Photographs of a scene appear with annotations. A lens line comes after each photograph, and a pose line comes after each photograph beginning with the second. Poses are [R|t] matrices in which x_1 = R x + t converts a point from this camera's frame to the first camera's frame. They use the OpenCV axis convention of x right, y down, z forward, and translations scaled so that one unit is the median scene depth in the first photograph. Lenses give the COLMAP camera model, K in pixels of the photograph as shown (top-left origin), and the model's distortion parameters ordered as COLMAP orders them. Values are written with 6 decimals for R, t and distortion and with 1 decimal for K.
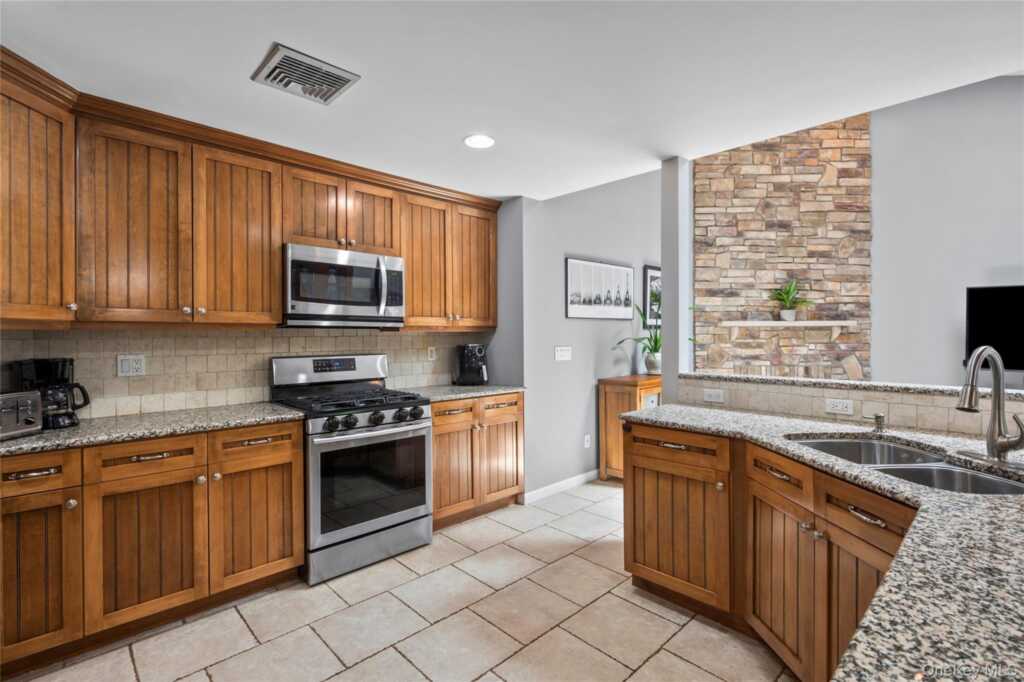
lens RADIAL K [[474.4, 0, 512.4], [0, 474.4, 335.9], [0, 0, 1]] dist [-0.001579, -0.000059]
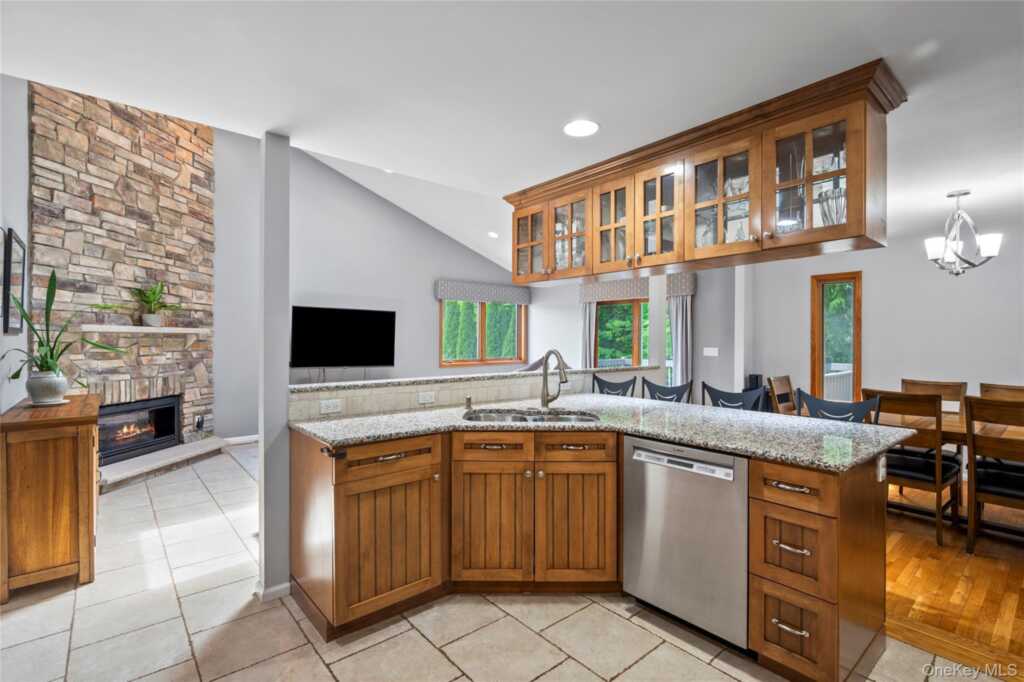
lens RADIAL K [[475.5, 0, 512.0], [0, 475.5, 341.0], [0, 0, 1]] dist [-0.000341, -0.000160]
pose [[0.064766, 0.001790, 0.997899, -0.249609], [0.002036, 0.999996, -0.001926, -0.002071], [-0.997898, 0.002157, 0.064762, 0.274662]]
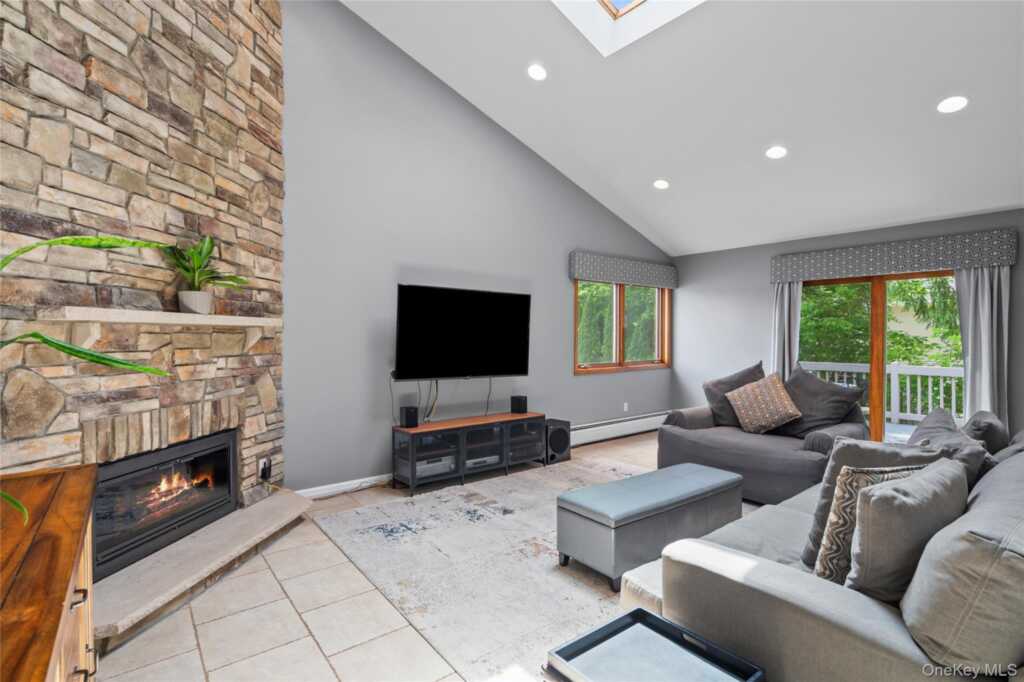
lens RADIAL K [[490.2, 0, 512.0], [0, 490.2, 341.0], [0, 0, 1]] dist [0.000434, 0.000688]
pose [[0.105177, -0.005946, 0.994436, 0.104406], [0.003035, 0.999979, 0.005659, -0.005068], [-0.994449, 0.002423, 0.105193, 0.608291]]
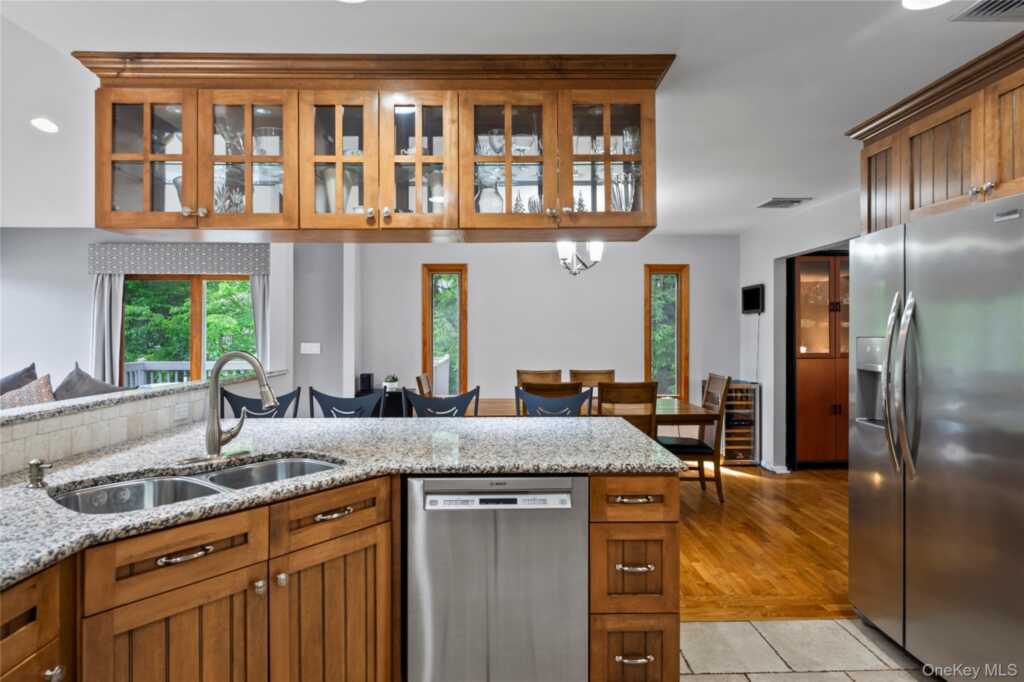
lens RADIAL K [[567.9, 0, 514.2], [0, 567.9, 330.5], [0, 0, 1]] dist [0.001836, 0.000632]
pose [[-0.735193, 0.008890, 0.677800, -0.096611], [0.007708, 0.999959, -0.004755, -0.003439], [-0.677814, 0.001729, -0.735231, 0.404753]]
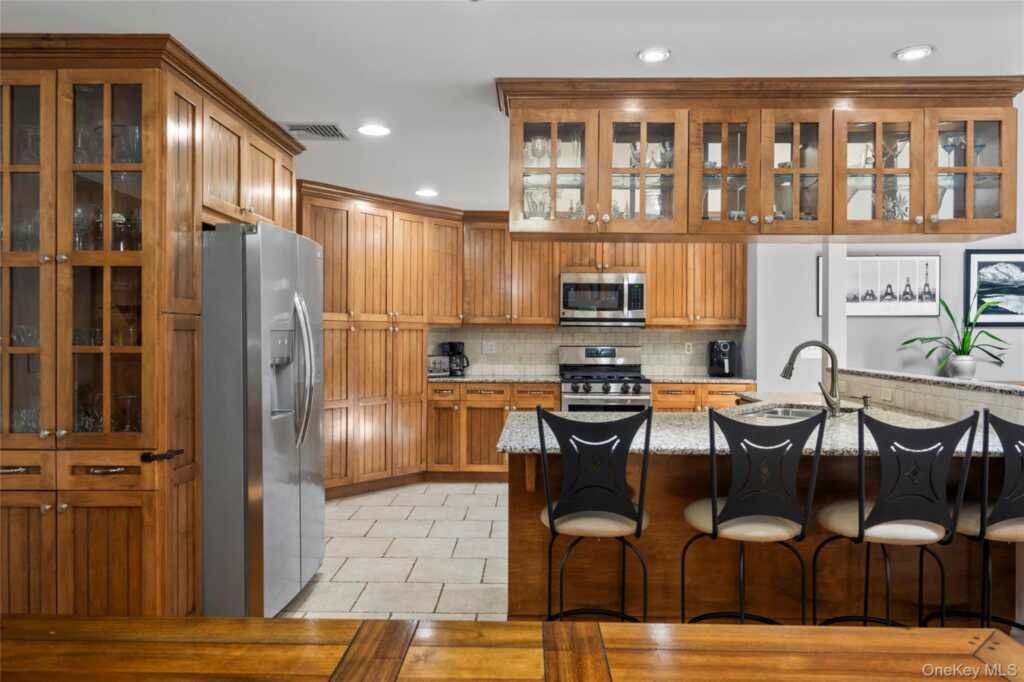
lens RADIAL K [[697.2, 0, 512.0], [0, 697.2, 341.0], [0, 0, 1]] dist [-0.009293, -0.003315]
pose [[0.699179, 0.013427, -0.714821, 0.514120], [-0.009806, 0.999910, 0.009190, 0.005211], [0.714880, 0.000584, 0.699247, -0.353408]]
